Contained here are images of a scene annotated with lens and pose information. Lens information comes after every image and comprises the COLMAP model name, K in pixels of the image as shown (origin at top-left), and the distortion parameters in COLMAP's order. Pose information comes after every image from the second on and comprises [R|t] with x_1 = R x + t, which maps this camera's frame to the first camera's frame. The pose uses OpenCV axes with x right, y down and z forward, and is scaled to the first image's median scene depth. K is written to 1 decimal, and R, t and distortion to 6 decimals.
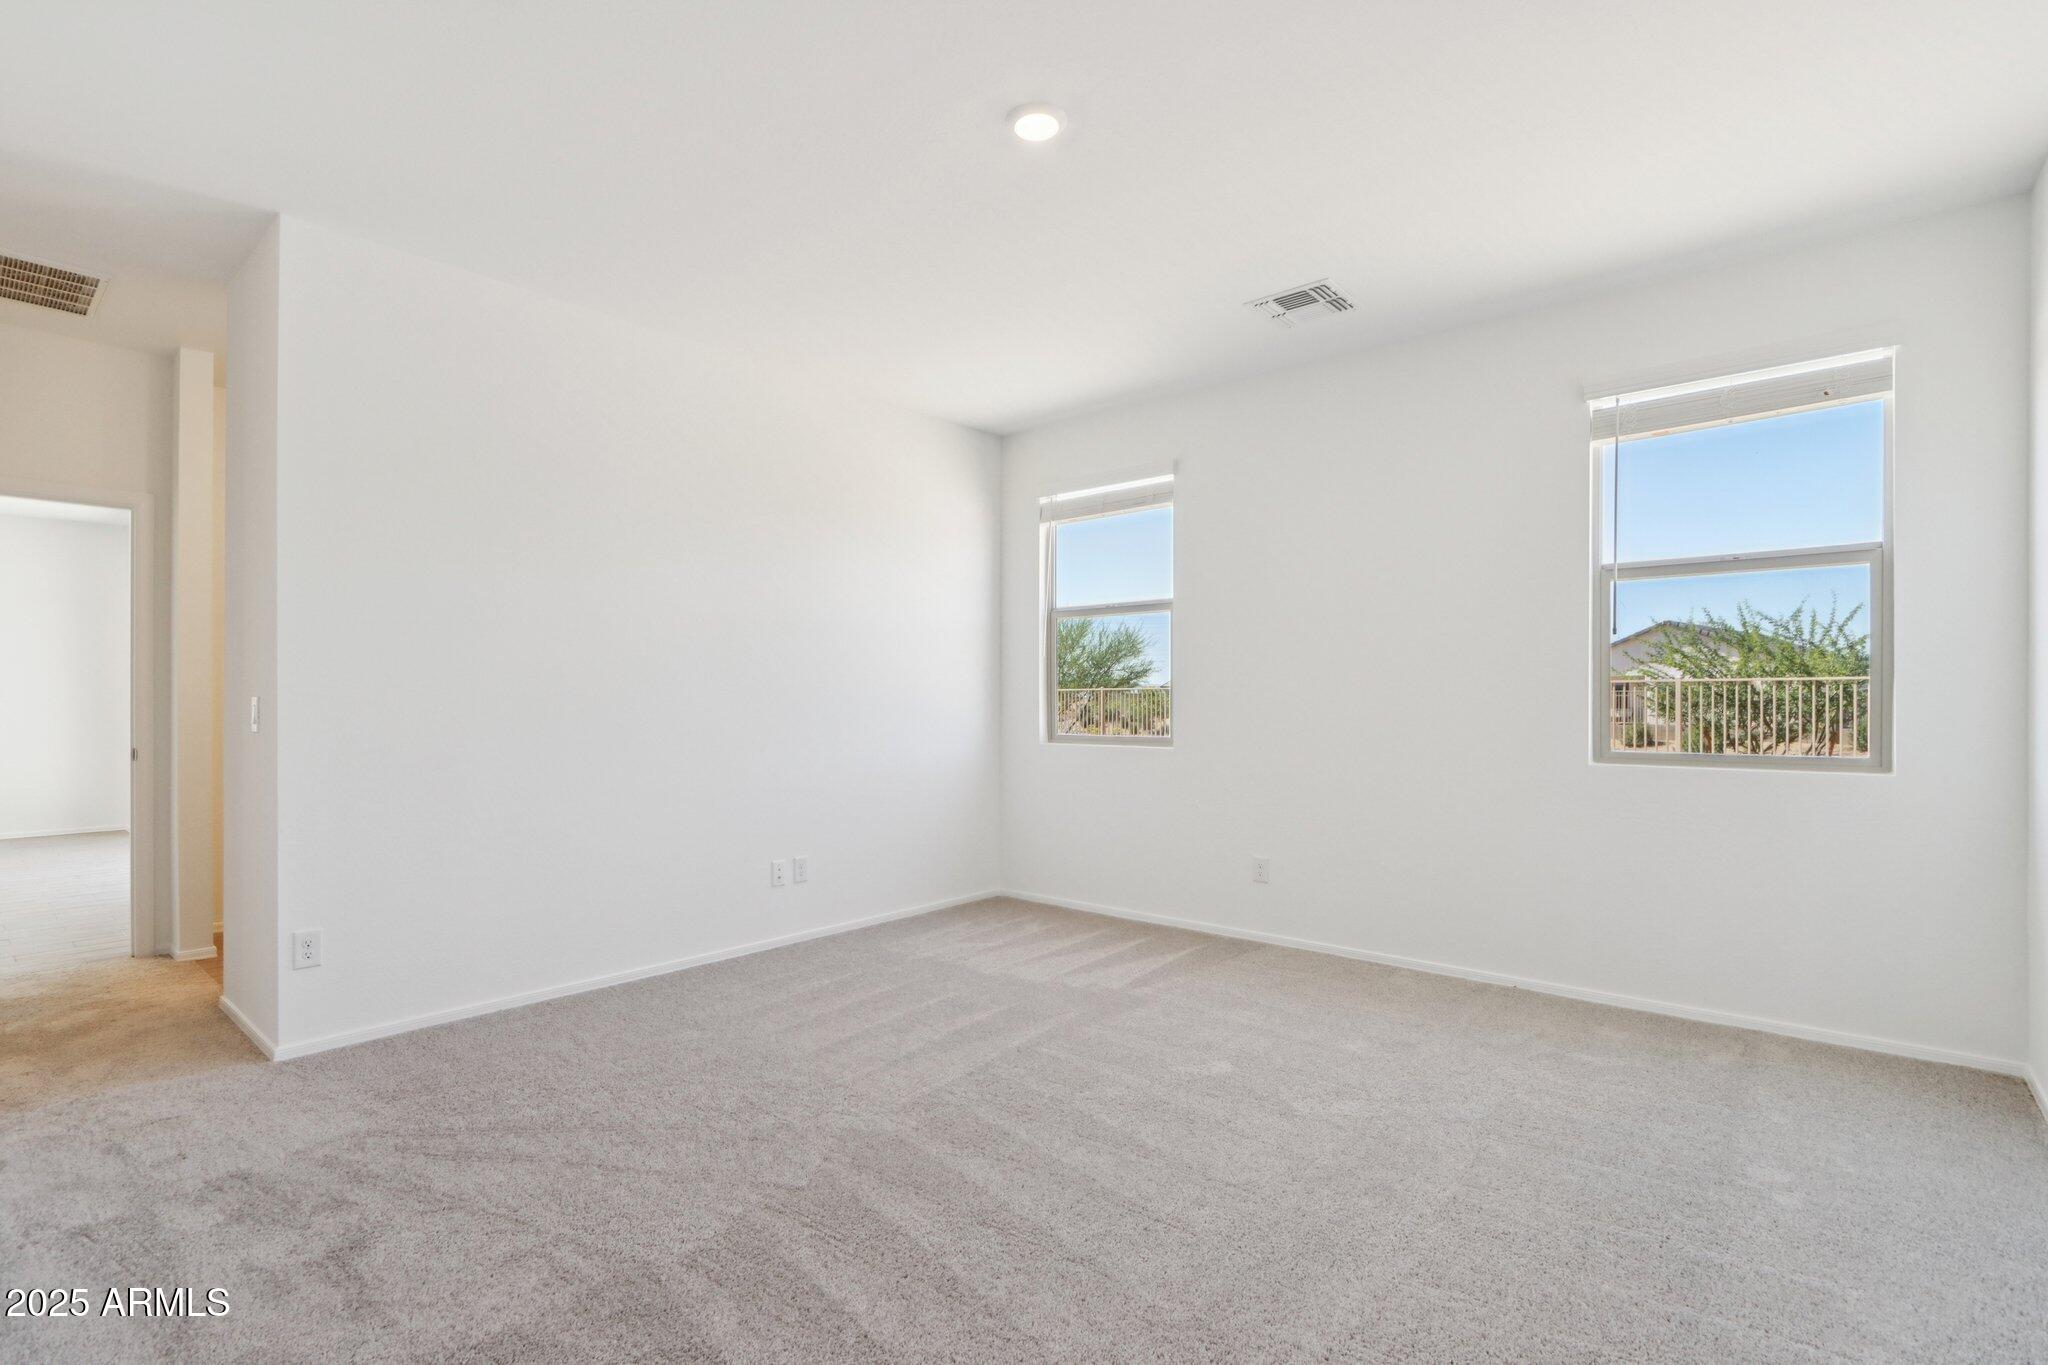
lens RADIAL K [[959.0, 0, 1022.8], [0, 959.0, 692.4], [0, 0, 1]] dist [-0.013312, 0.000372]
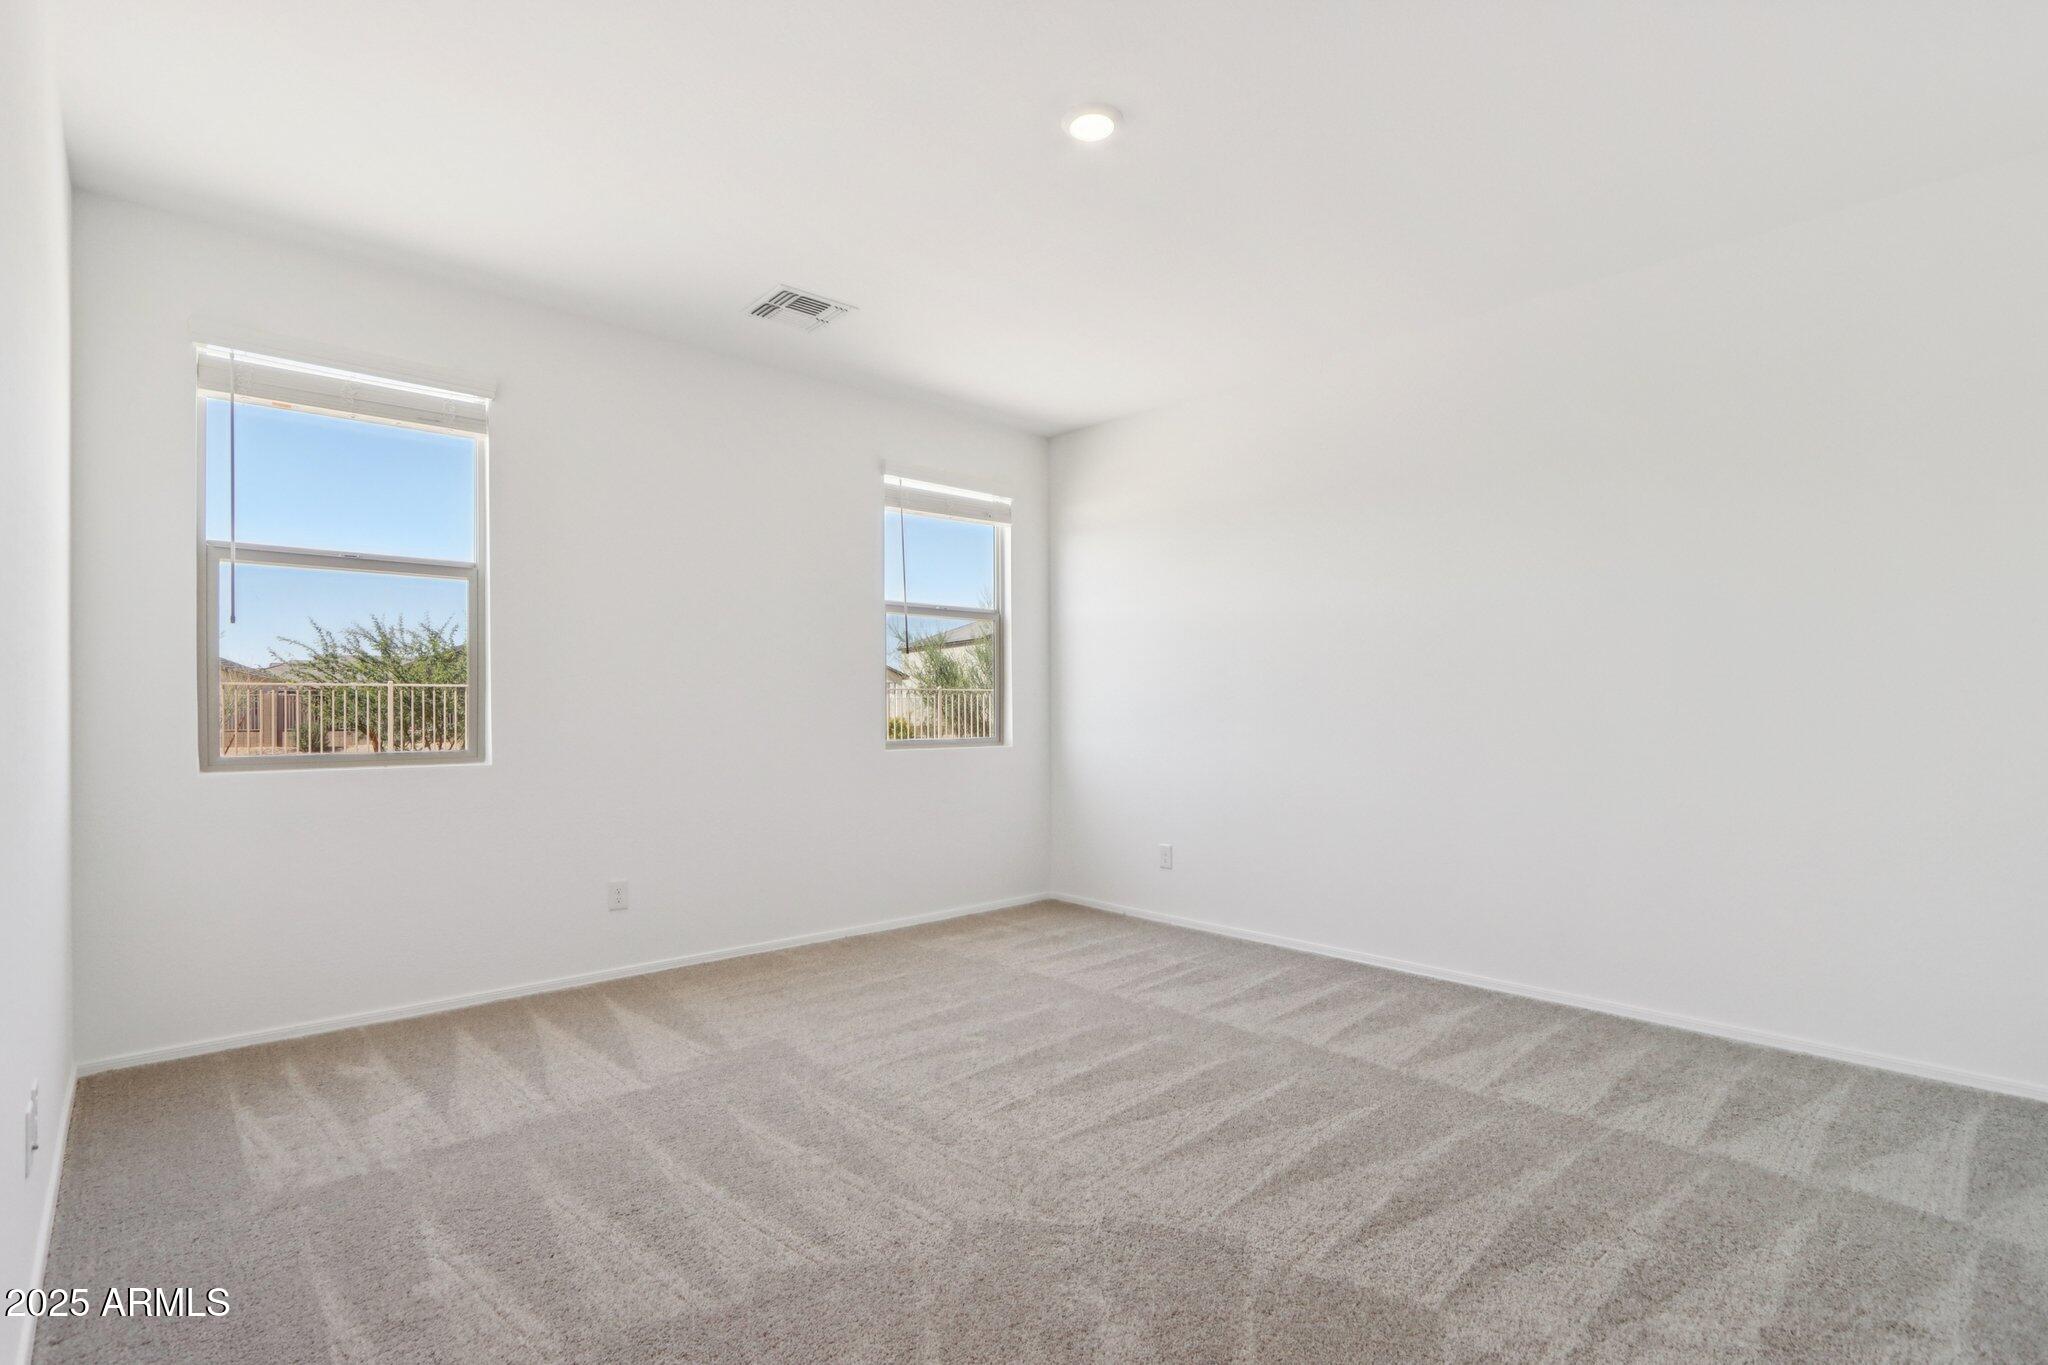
lens RADIAL K [[998.3, 0, 1035.4], [0, 998.3, 675.7], [0, 0, 1]] dist [0.003933, 0.000234]
pose [[0.102921, 0.028151, 0.994291, -0.624553], [-0.012480, 0.999557, -0.027009, 0.005495], [-0.994611, -0.009629, 0.103226, 0.539679]]
